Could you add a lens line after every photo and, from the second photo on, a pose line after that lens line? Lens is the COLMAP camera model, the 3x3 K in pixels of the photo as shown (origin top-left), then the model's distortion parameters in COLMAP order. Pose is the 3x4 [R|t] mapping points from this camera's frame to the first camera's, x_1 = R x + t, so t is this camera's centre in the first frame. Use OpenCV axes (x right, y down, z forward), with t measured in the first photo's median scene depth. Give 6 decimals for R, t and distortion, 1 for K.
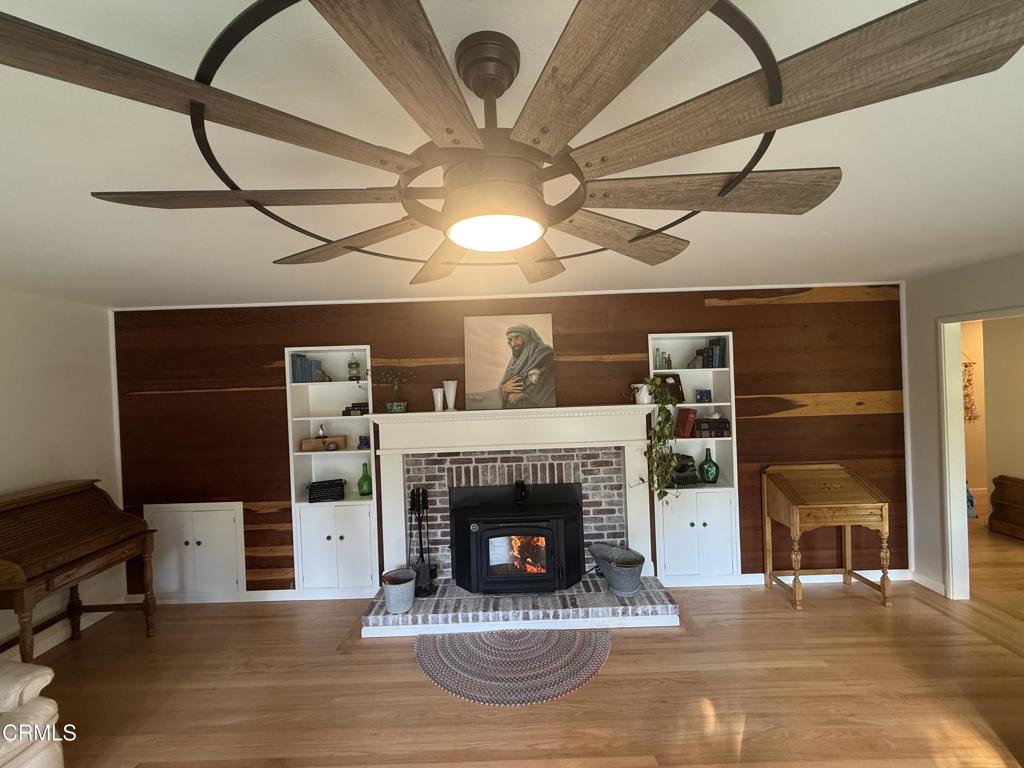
lens RADIAL K [[412.0, 0, 507.7], [0, 412.0, 380.7], [0, 0, 1]] dist [-0.003828, -0.000387]
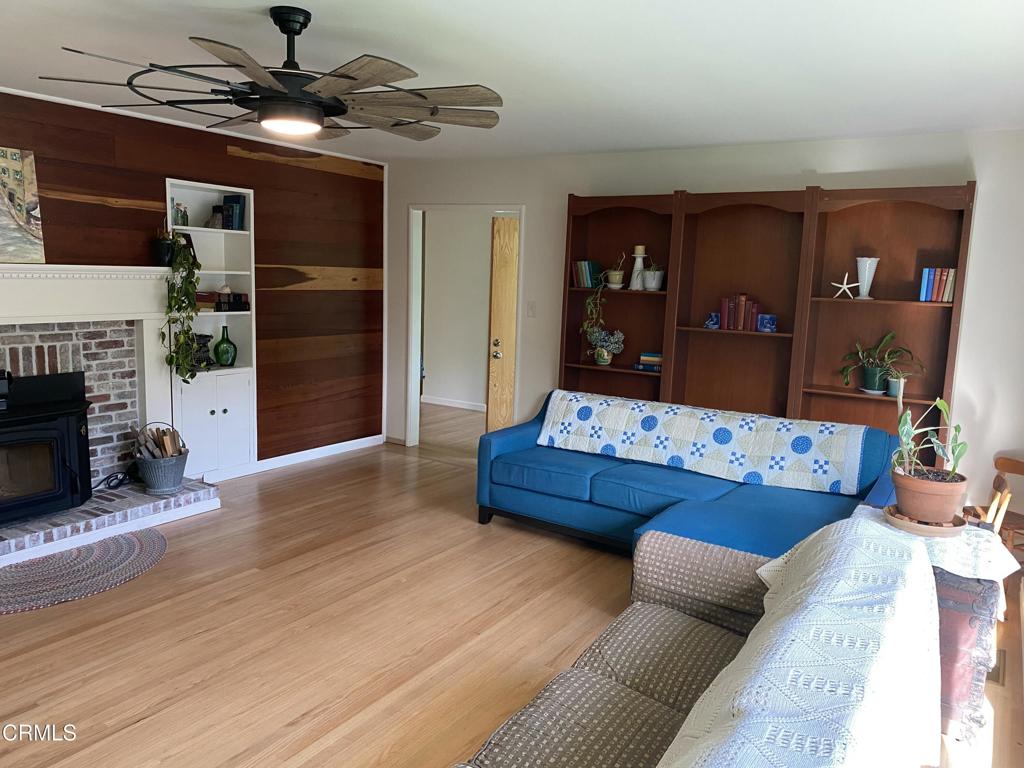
lens RADIAL K [[766.5, 0, 511.7], [0, 766.5, 384.7], [0, 0, 1]] dist [0.015907, -0.017539]
pose [[0.534996, -0.074302, 0.841581, -0.571160], [-0.050467, 0.991536, 0.119624, 0.069514], [-0.843346, -0.106471, 0.526718, -0.370989]]
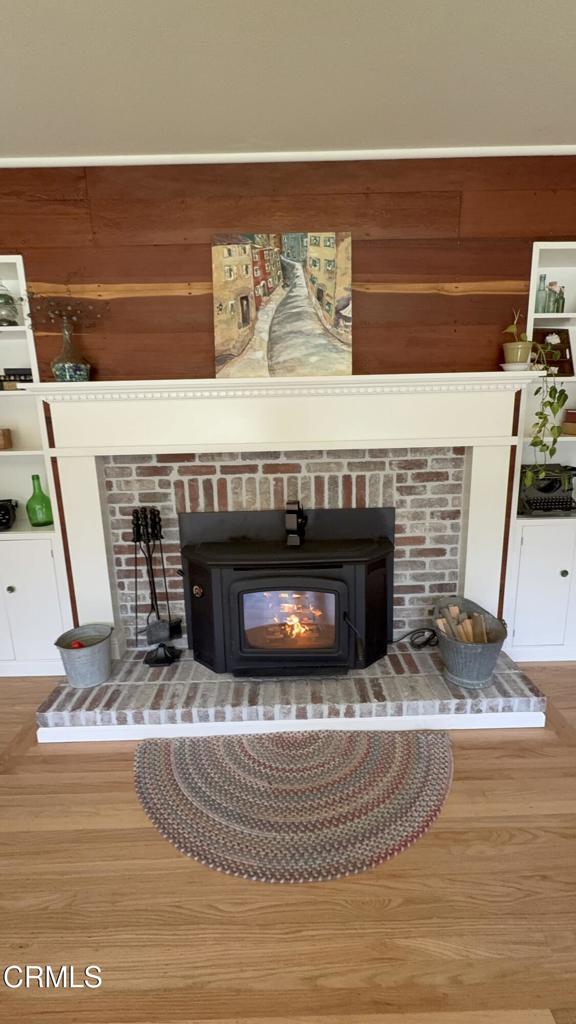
lens RADIAL K [[472.5, 0, 286.0], [0, 472.5, 507.4], [0, 0, 1]] dist [0.003272, 0.000454]
pose [[0.999866, 0.008917, 0.013736, 0.007370], [-0.011668, 0.976445, 0.215452, 0.098998], [-0.011491, -0.215584, 0.976418, 0.316203]]
